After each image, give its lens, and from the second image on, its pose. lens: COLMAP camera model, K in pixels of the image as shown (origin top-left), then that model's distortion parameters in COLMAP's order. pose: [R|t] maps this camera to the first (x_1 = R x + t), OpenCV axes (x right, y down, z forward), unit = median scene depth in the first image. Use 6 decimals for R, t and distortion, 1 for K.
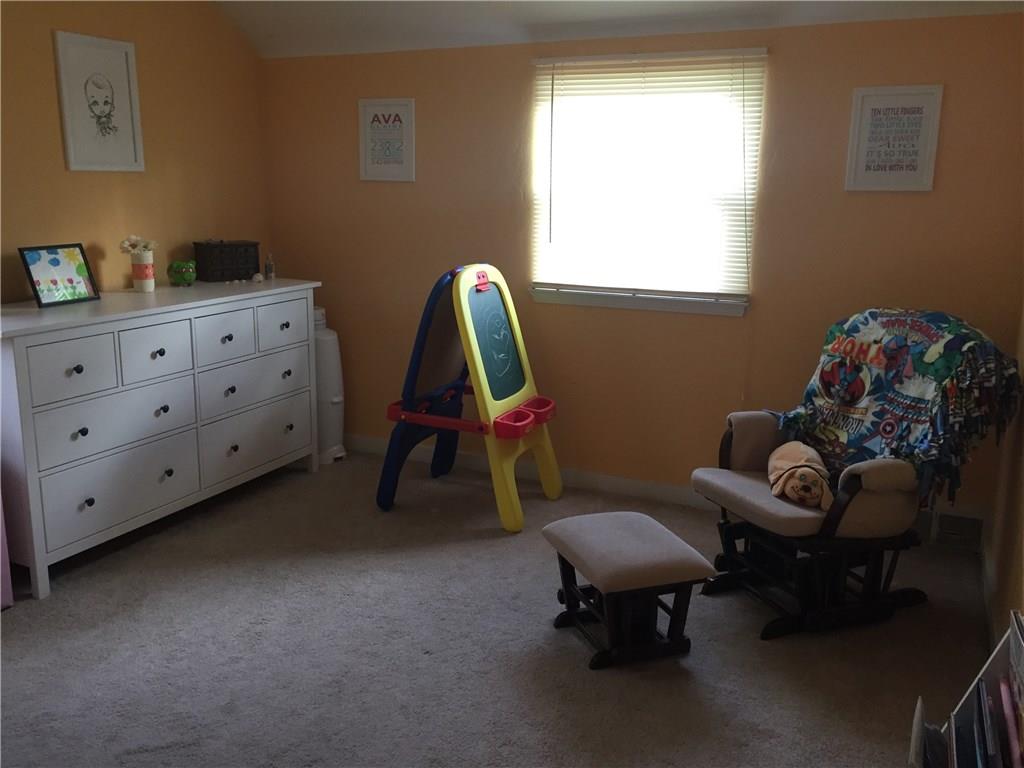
lens RADIAL K [[875.7, 0, 504.8], [0, 875.7, 383.0], [0, 0, 1]] dist [0.066083, -0.067606]
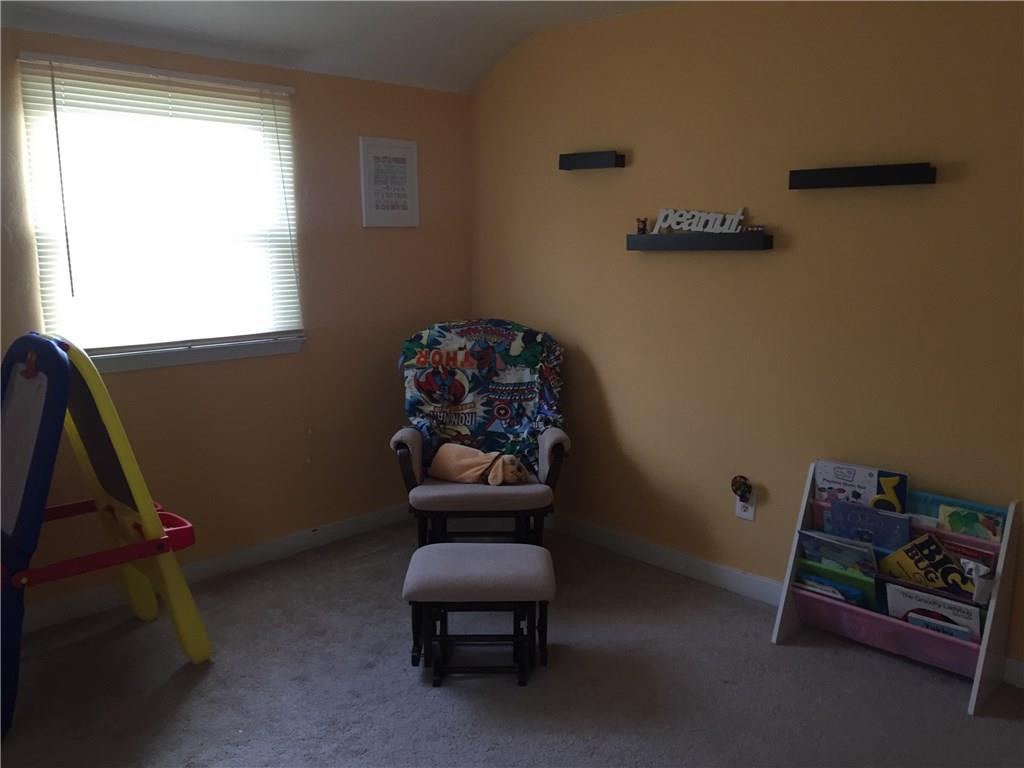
lens RADIAL K [[875.7, 0, 507.8], [0, 875.7, 387.1], [0, 0, 1]] dist [0.066083, -0.067606]
pose [[0.349335, -0.178096, 0.919917, -0.674361], [0.211306, 0.971454, 0.107831, -0.110800], [-0.912861, 0.156714, 0.376996, 0.485790]]
